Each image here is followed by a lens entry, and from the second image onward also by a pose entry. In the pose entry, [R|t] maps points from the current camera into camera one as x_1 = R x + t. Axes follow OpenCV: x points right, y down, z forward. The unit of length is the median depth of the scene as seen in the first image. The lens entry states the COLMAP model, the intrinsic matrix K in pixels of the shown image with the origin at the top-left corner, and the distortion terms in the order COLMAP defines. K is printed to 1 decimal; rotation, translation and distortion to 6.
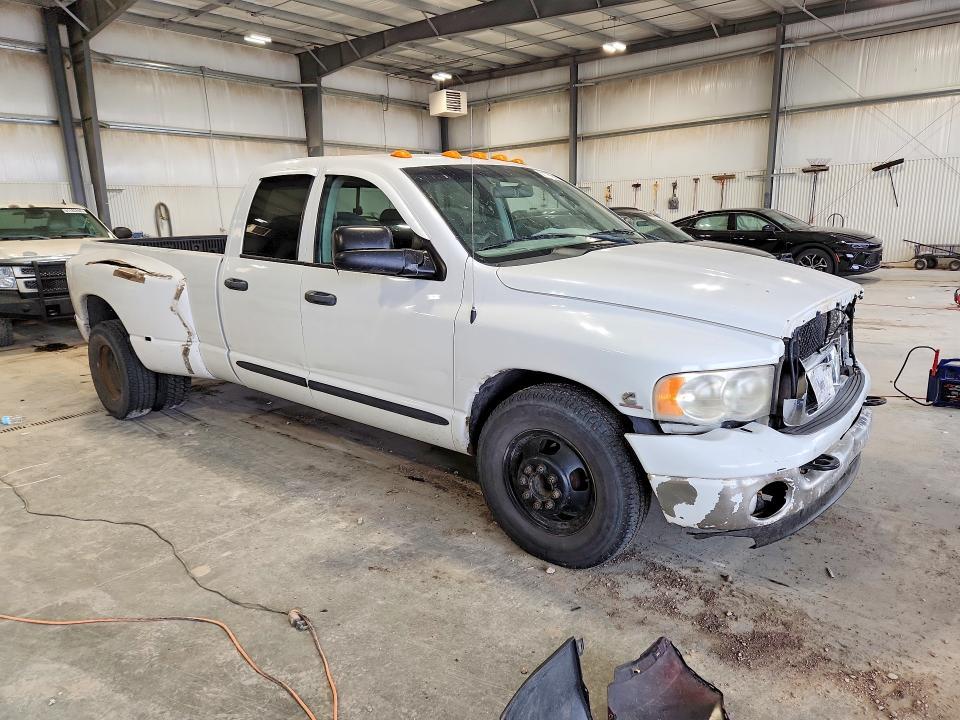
lens RADIAL K [[657.1, 0, 489.8], [0, 657.1, 360.3], [0, 0, 1]] dist [0.064727, -0.053262]
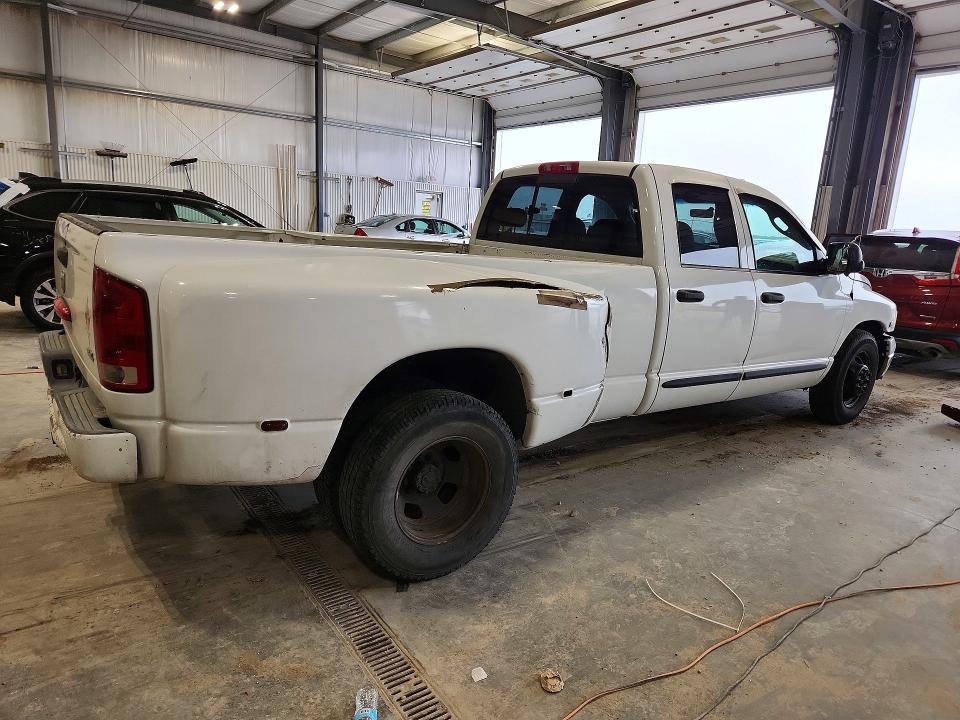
lens RADIAL K [[657.1, 0, 489.8], [0, 657.1, 360.3], [0, 0, 1]] dist [0.064727, -0.053262]
pose [[0.203415, -0.165312, 0.965036, -1.180916], [0.141289, 0.980283, 0.138142, -0.170526], [-0.968845, 0.108249, 0.222760, 0.946111]]
